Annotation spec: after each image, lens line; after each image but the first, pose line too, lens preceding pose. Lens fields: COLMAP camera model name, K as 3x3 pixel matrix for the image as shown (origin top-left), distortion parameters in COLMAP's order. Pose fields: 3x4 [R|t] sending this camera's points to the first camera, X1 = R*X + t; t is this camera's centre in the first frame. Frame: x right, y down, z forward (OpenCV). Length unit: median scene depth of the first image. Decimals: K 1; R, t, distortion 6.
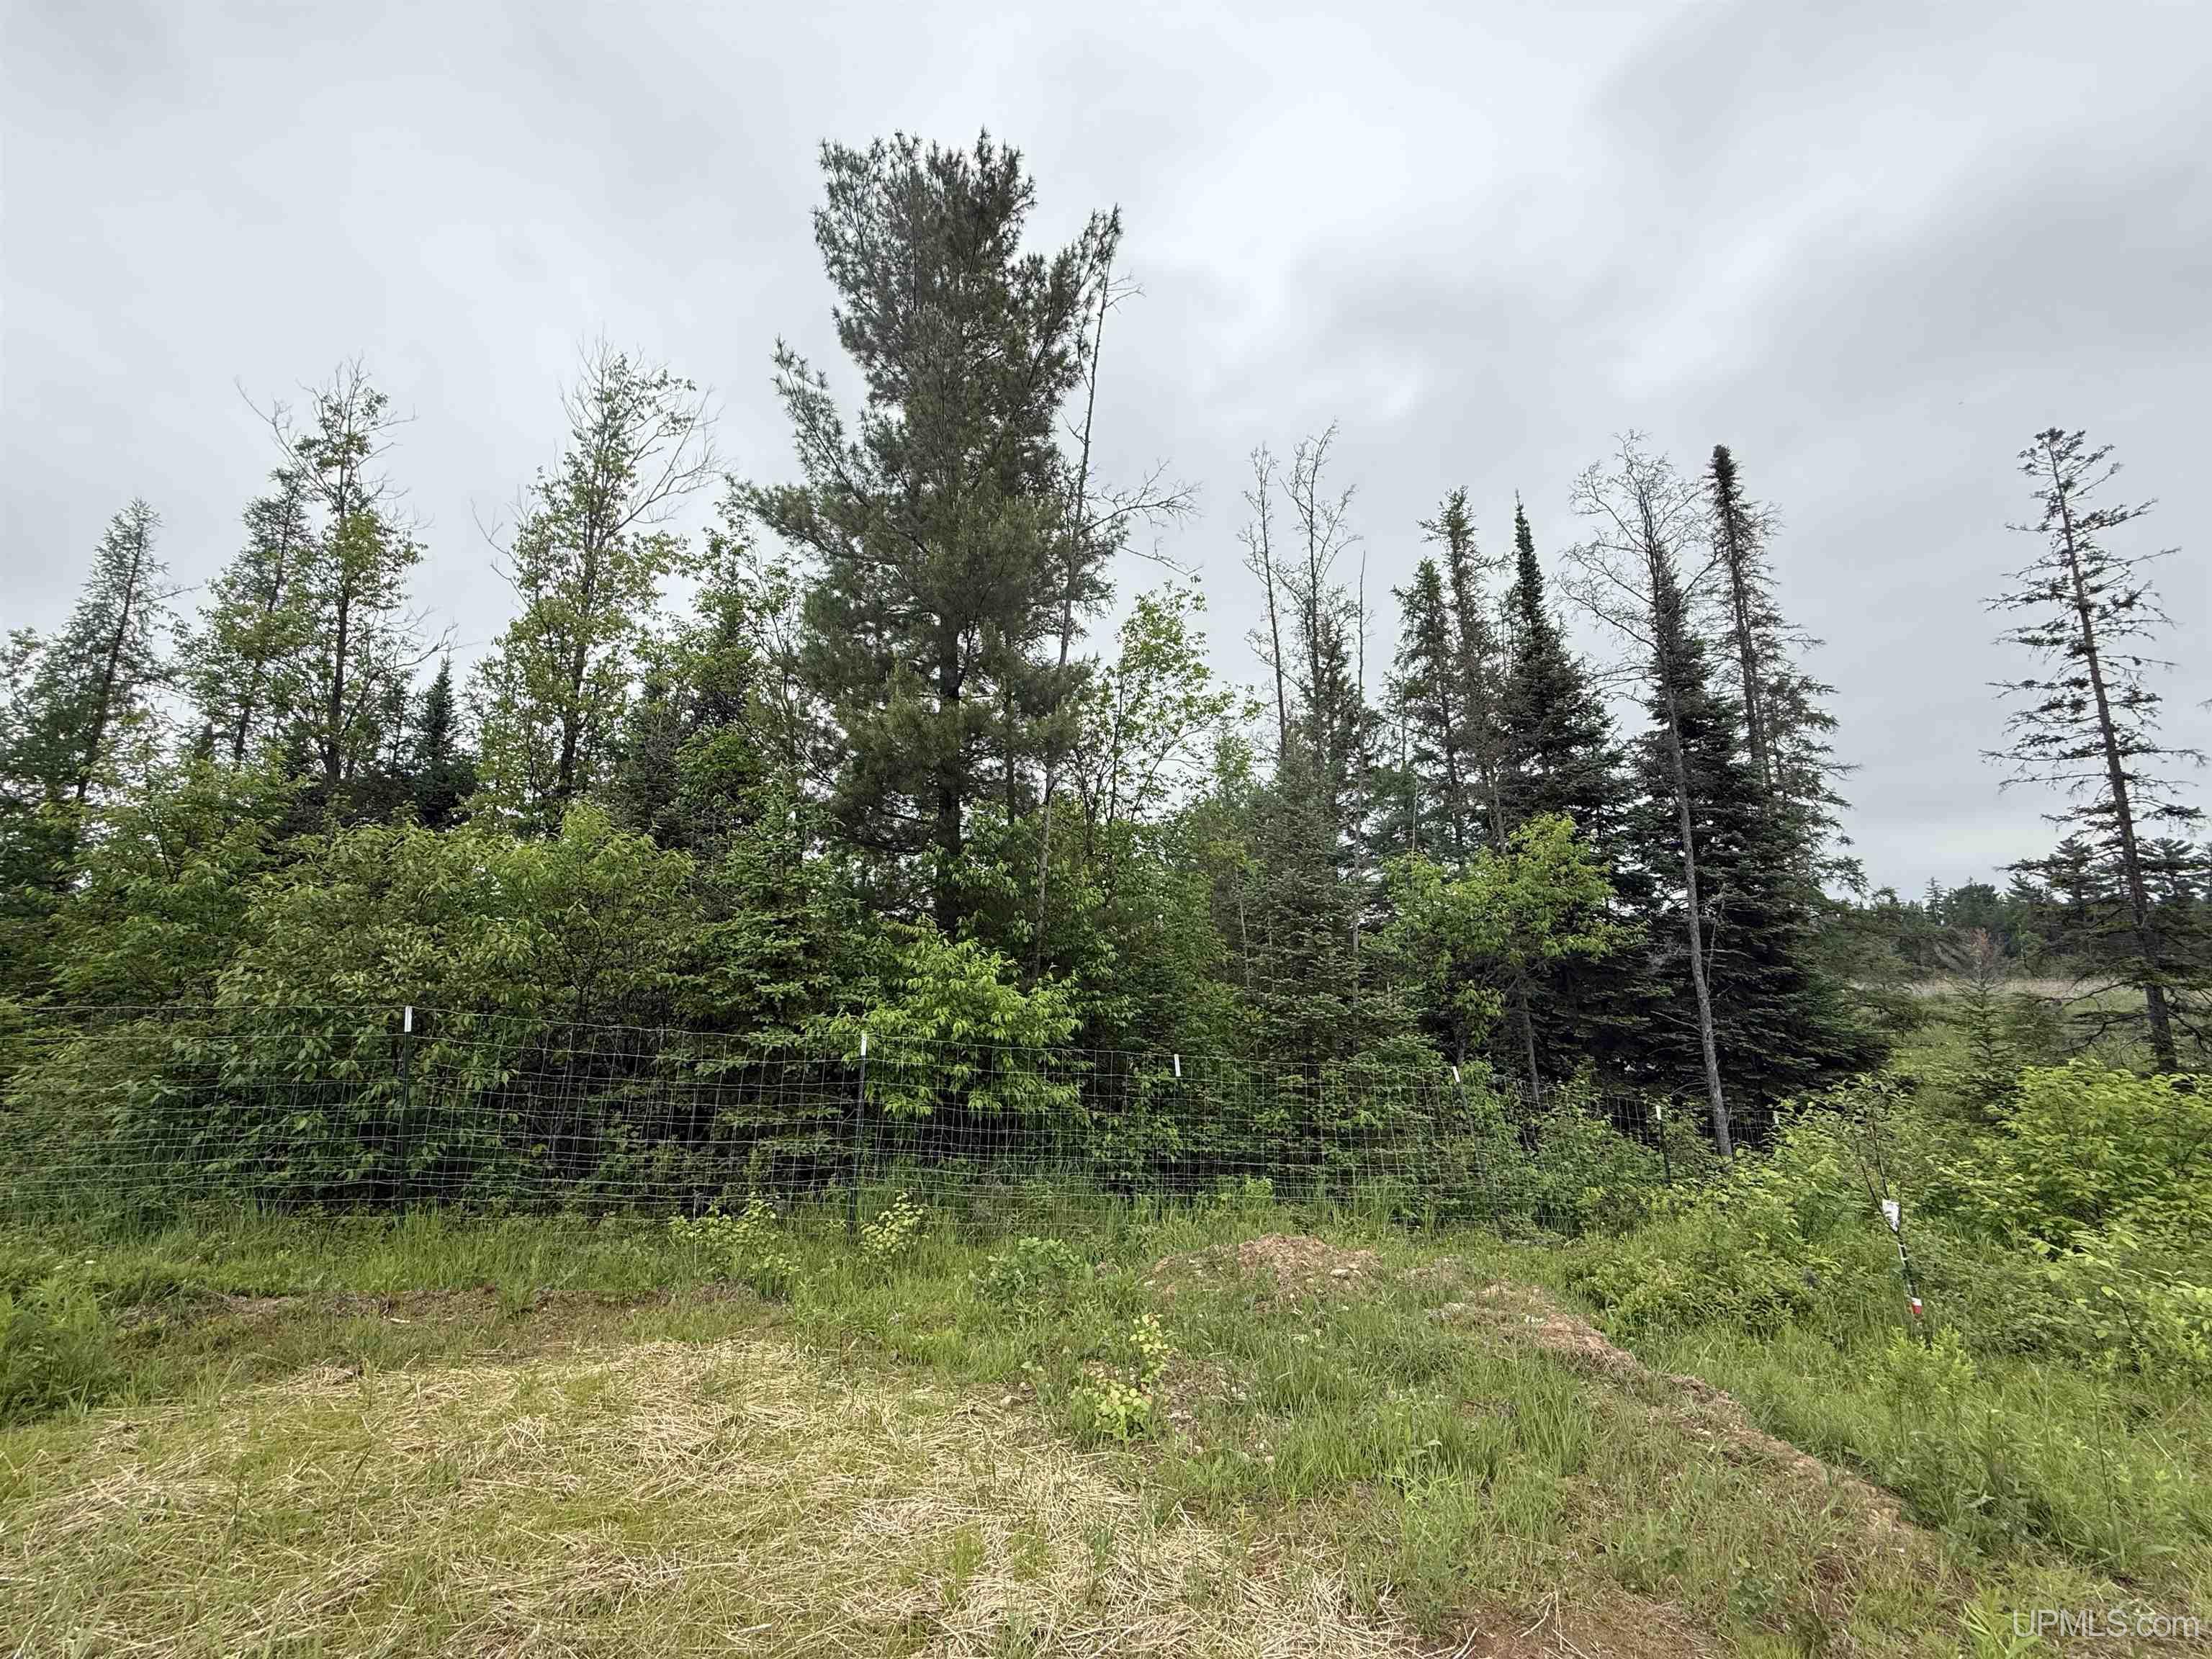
lens RADIAL K [[886.1, 0, 1108.8], [0, 886.1, 833.3], [0, 0, 1]] dist [0.000338, 0.000208]
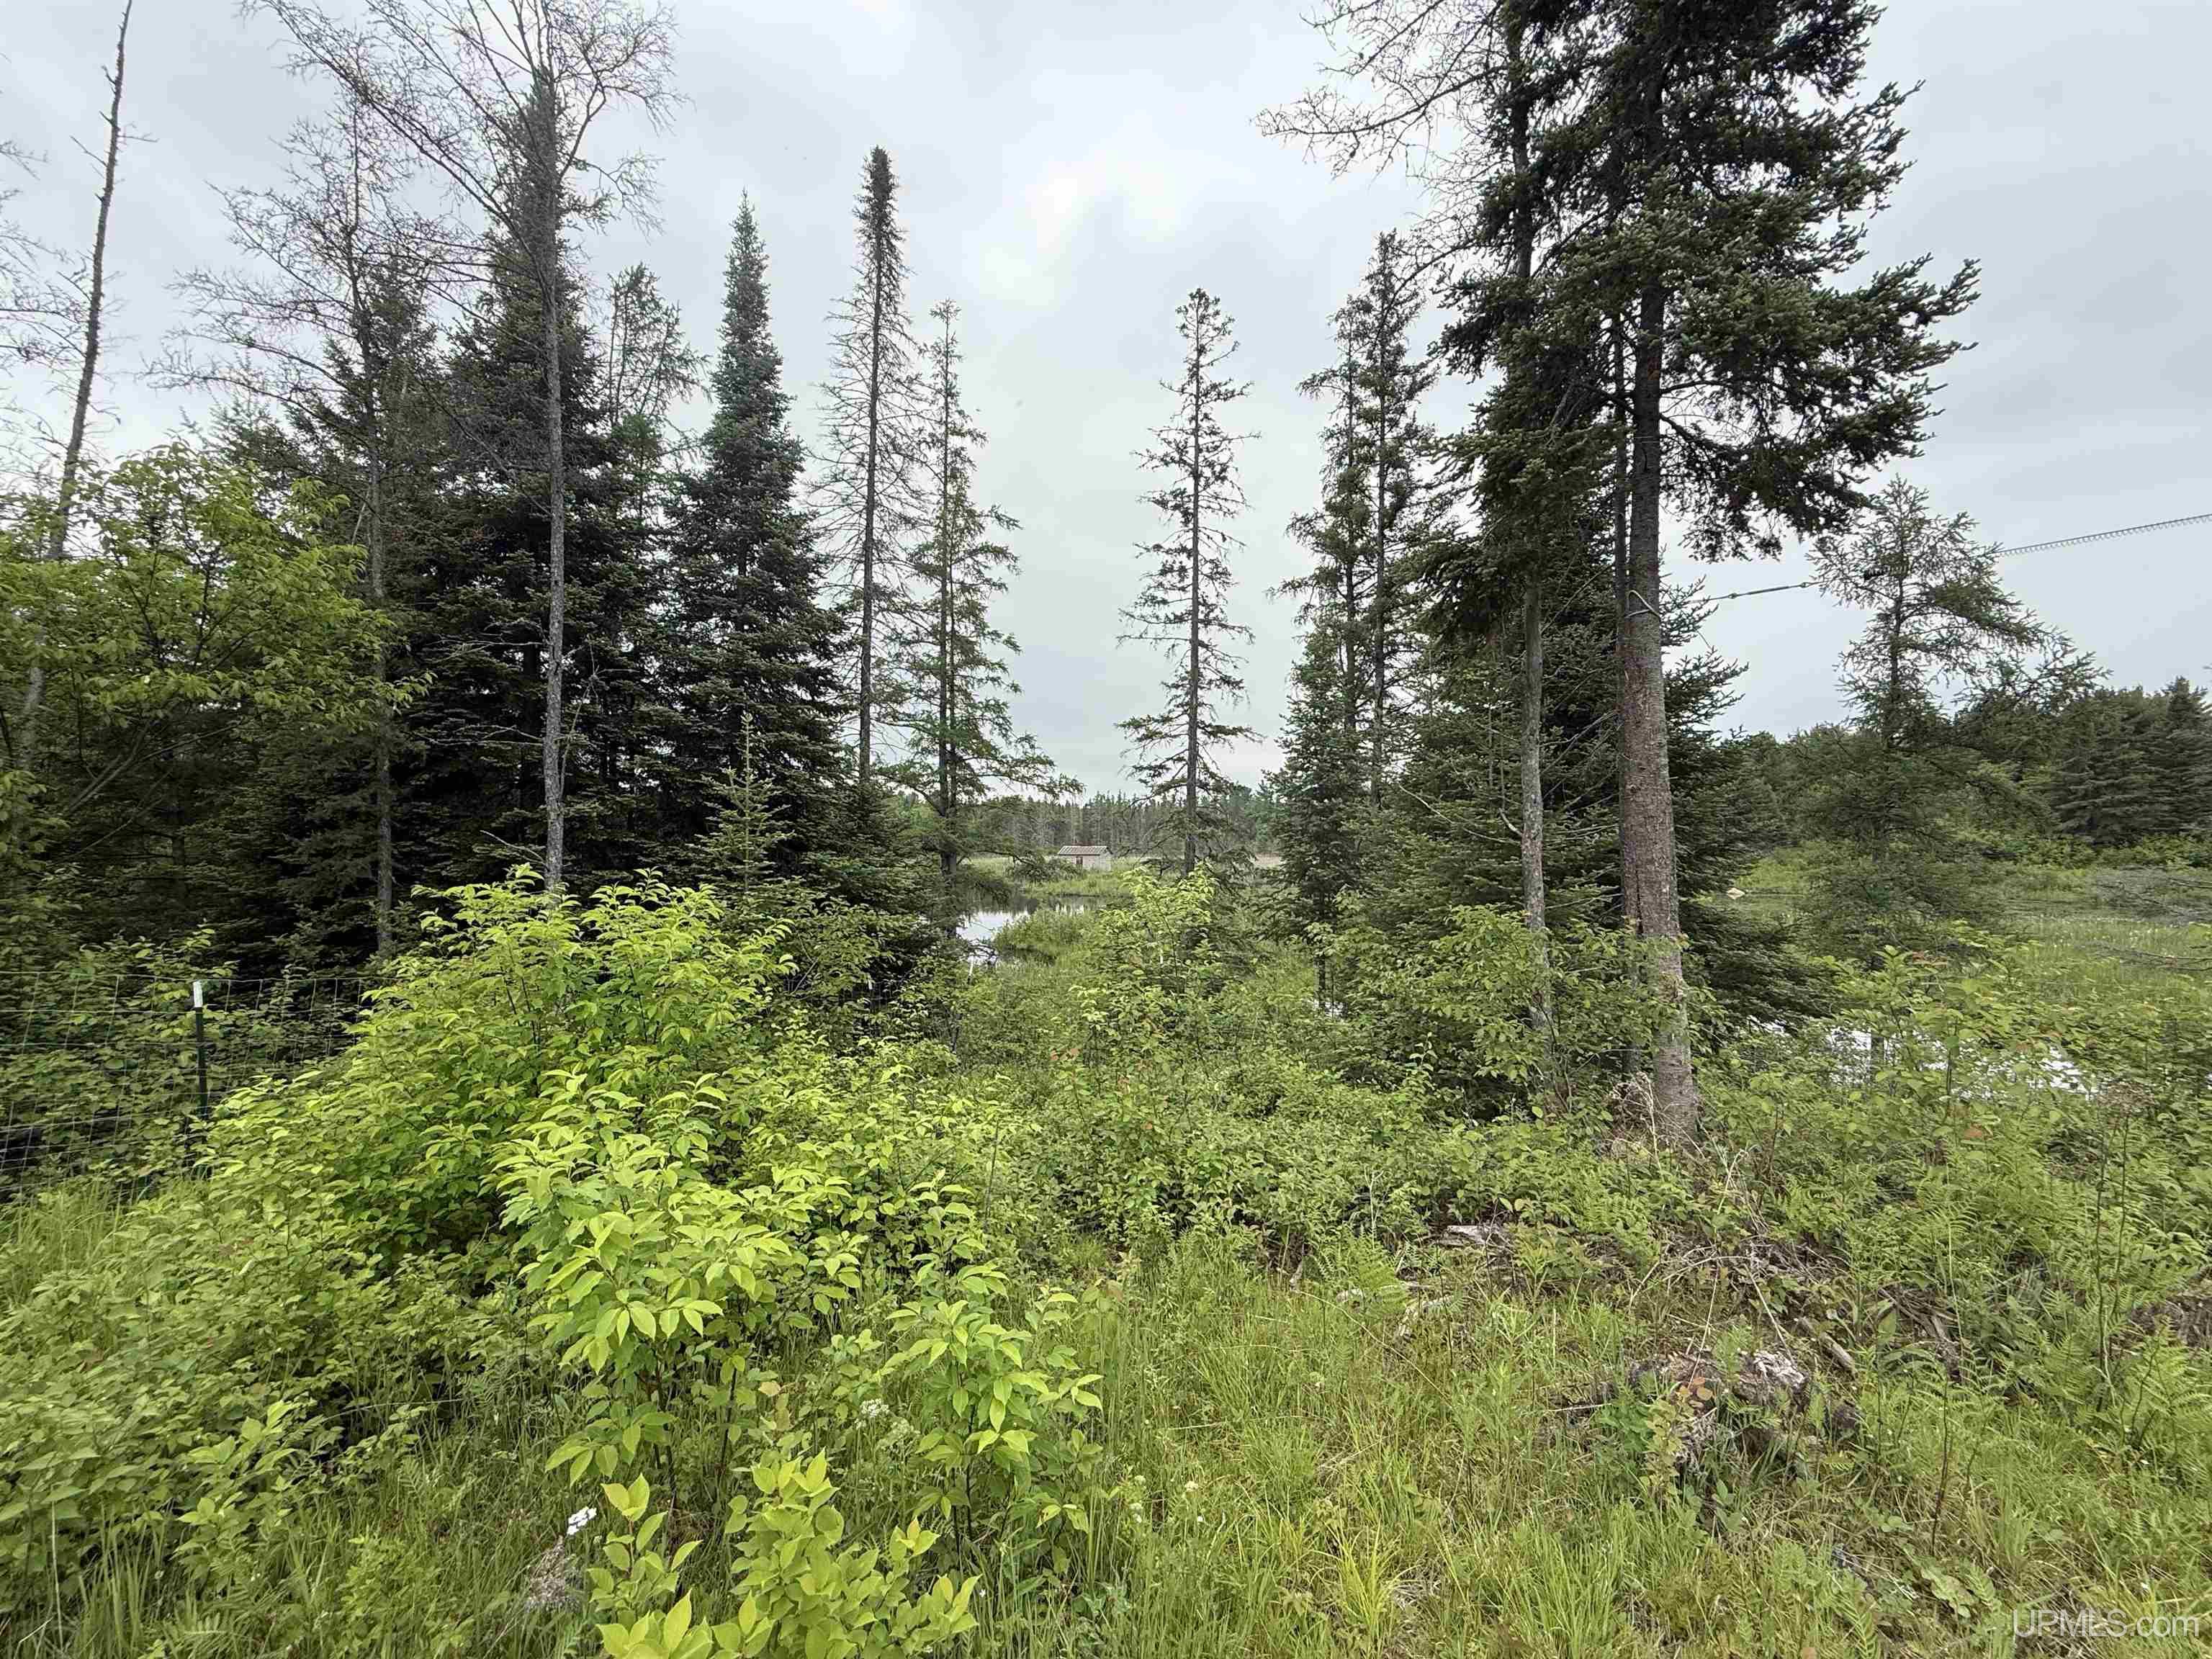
lens RADIAL K [[886.1, 0, 1102.1], [0, 886.1, 828.8], [0, 0, 1]] dist [0.000338, 0.000208]
pose [[0.811041, 0.027337, 0.584351, 0.408104], [-0.115842, 0.986631, 0.114626, 0.046140], [-0.573405, -0.160659, 0.803365, 0.159696]]
